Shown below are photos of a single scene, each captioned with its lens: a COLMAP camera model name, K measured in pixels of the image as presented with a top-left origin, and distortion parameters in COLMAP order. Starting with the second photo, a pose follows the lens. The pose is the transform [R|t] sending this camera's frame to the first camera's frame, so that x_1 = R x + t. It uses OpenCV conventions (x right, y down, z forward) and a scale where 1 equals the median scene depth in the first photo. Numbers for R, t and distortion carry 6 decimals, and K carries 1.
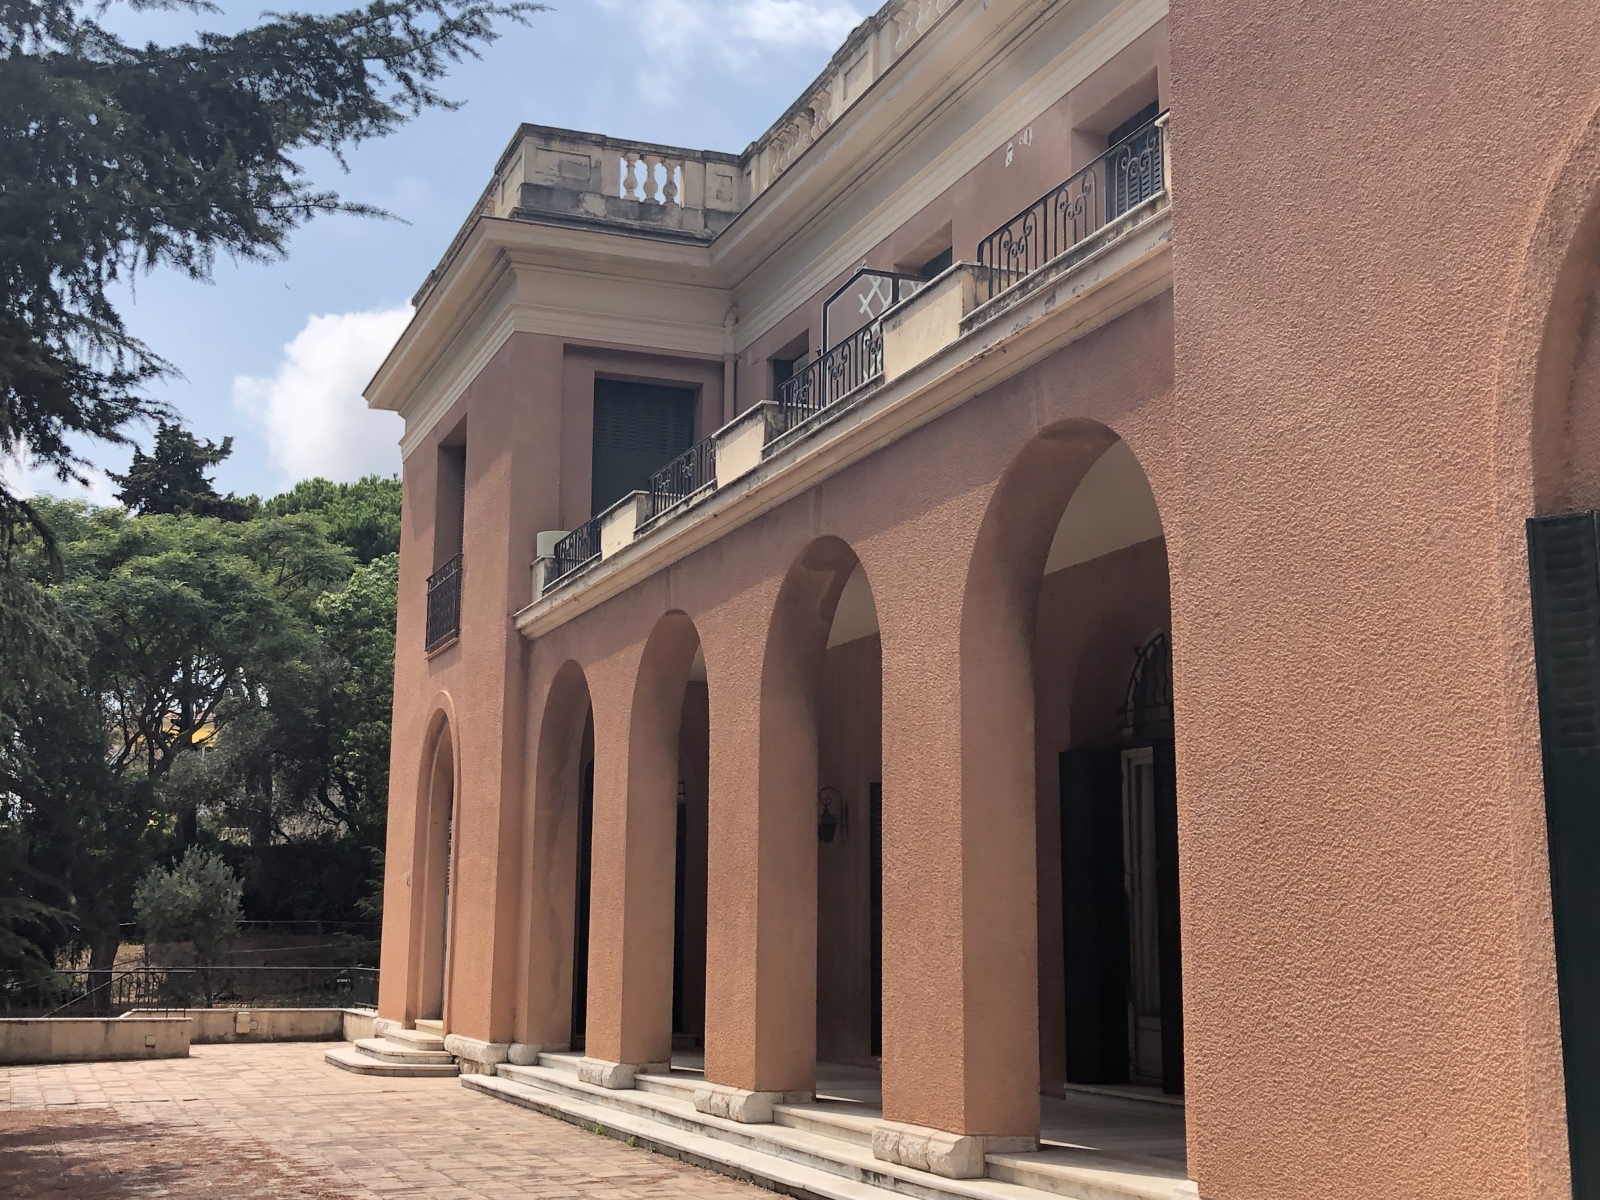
lens RADIAL K [[2038.3, 0, 795.9], [0, 2038.3, 608.5], [0, 0, 1]] dist [0.100134, 0.000000]
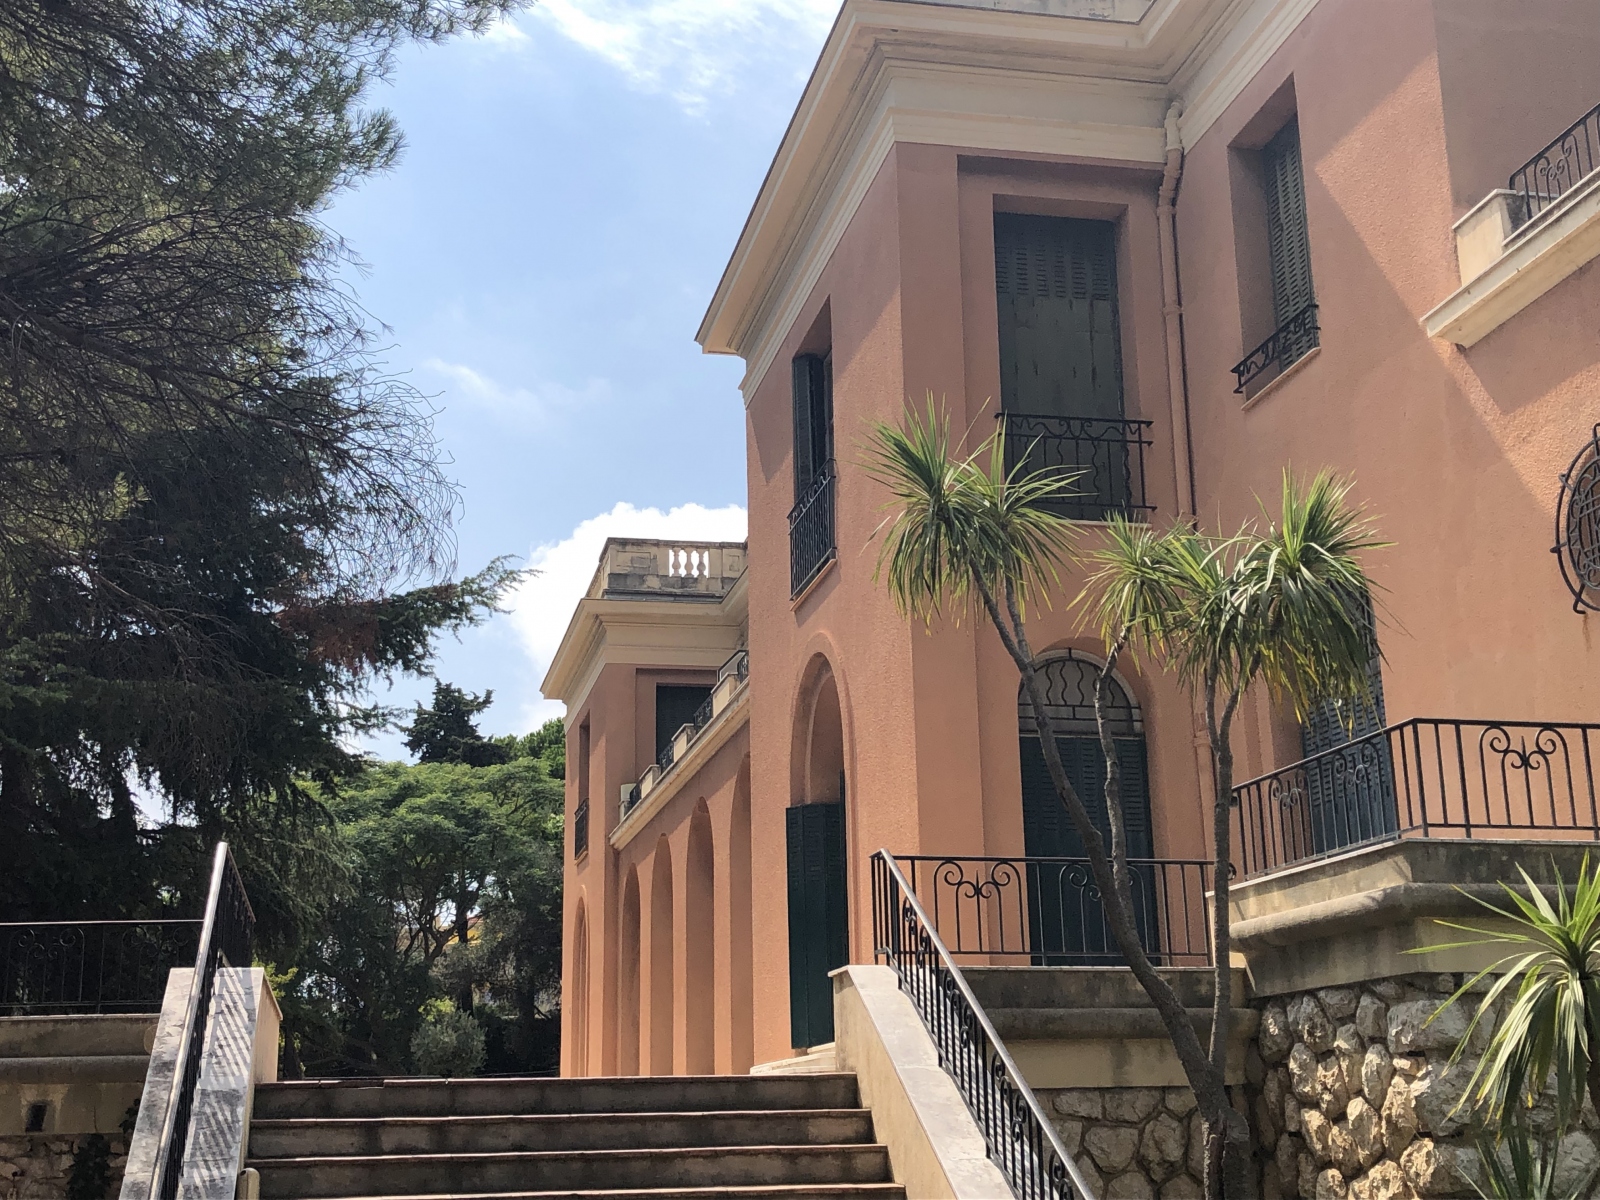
lens RADIAL K [[2038.3, 0, 805.0], [0, 2038.3, 594.1], [0, 0, 1]] dist [0.100134, 0.000000]
pose [[0.989185, -0.064148, -0.131903, 0.136769], [0.050841, 0.993495, -0.101896, -0.008208], [0.137581, 0.094088, 0.986012, -0.343551]]
